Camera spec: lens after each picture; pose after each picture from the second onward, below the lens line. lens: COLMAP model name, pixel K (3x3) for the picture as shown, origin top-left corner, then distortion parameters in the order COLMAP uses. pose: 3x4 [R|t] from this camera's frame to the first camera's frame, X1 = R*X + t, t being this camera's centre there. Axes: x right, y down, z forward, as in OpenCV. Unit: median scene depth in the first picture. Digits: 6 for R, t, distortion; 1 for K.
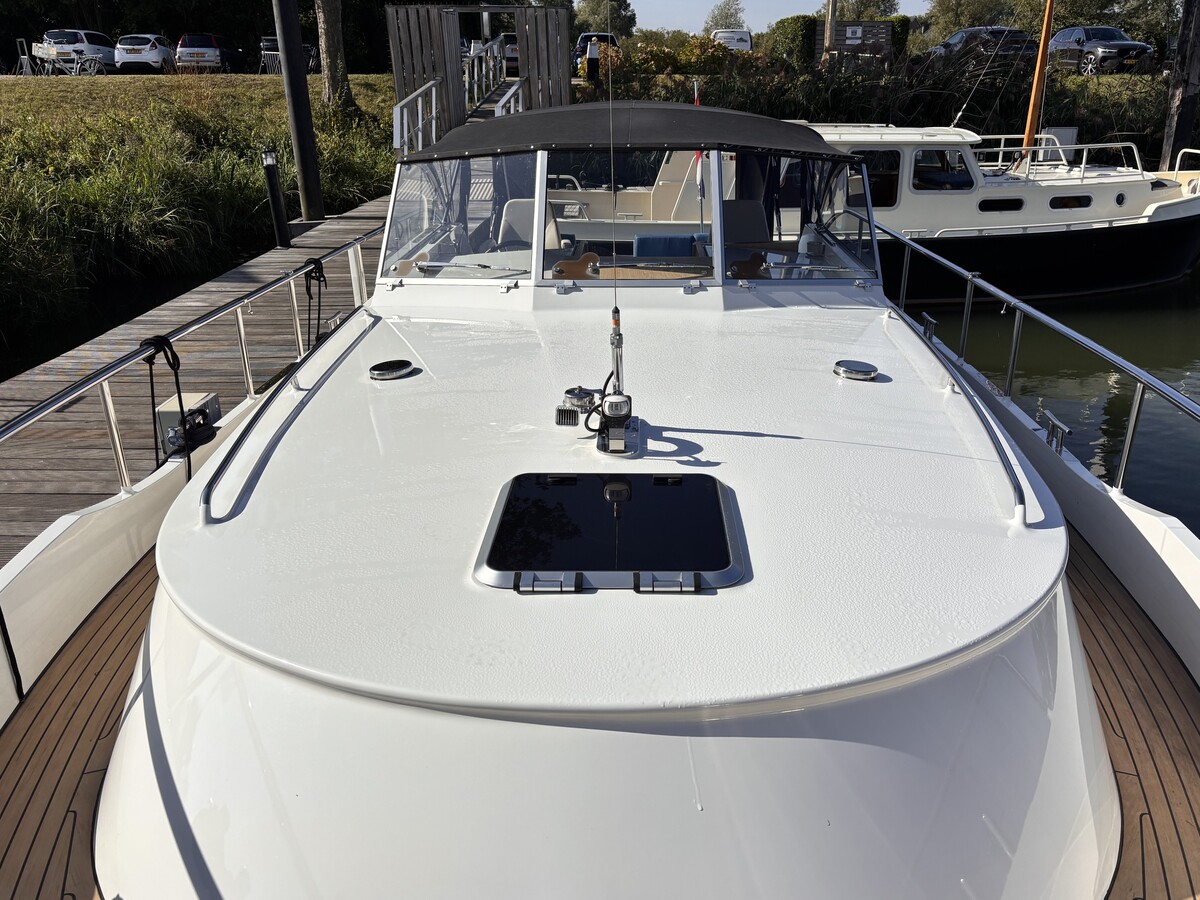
lens RADIAL K [[913.8, 0, 584.2], [0, 913.8, 451.8], [0, 0, 1]] dist [0.005602, -0.009093]
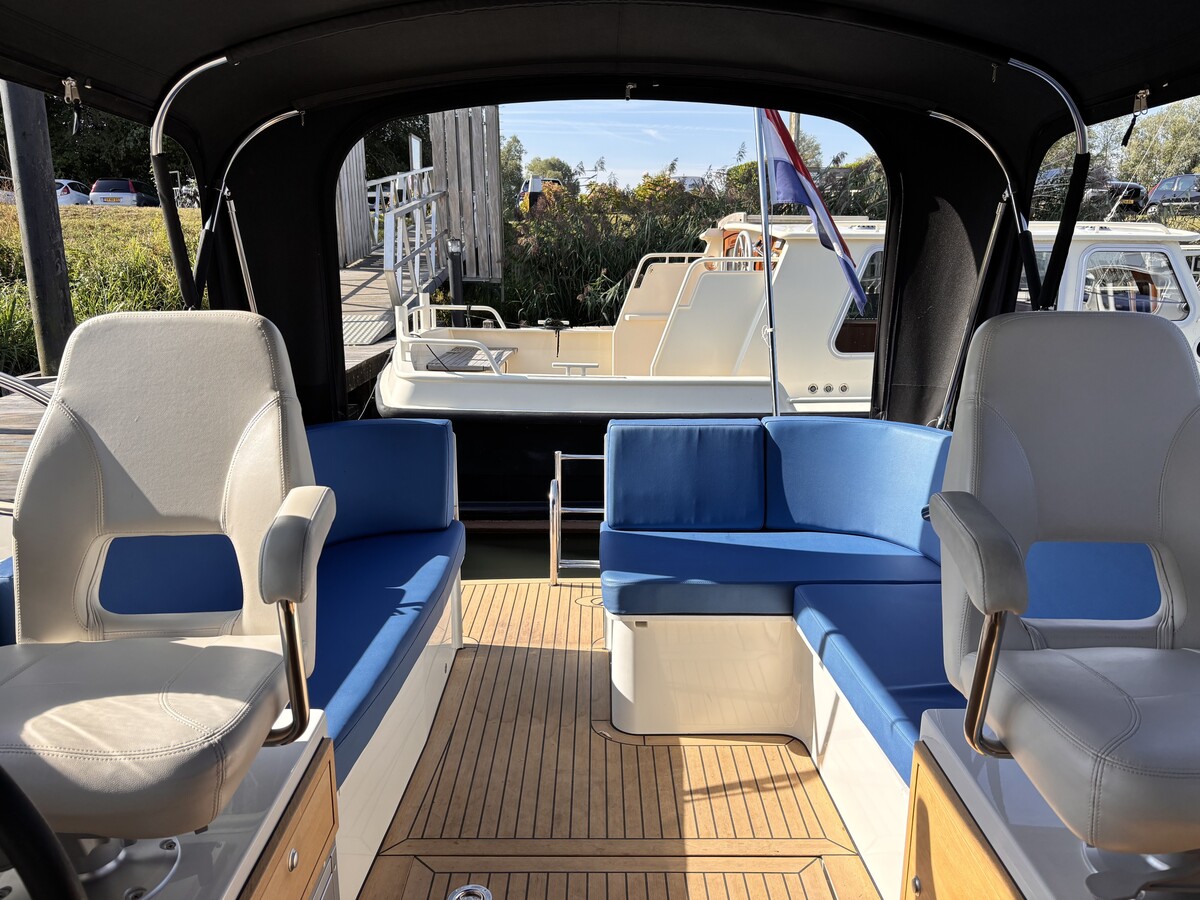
lens RADIAL K [[913.8, 0, 584.2], [0, 913.8, 451.8], [0, 0, 1]] dist [0.005602, -0.009093]
pose [[0.998751, -0.006017, 0.049603, 0.020020], [0.013943, 0.986850, -0.161035, -0.094118], [-0.047982, 0.161525, 0.985701, 0.369950]]
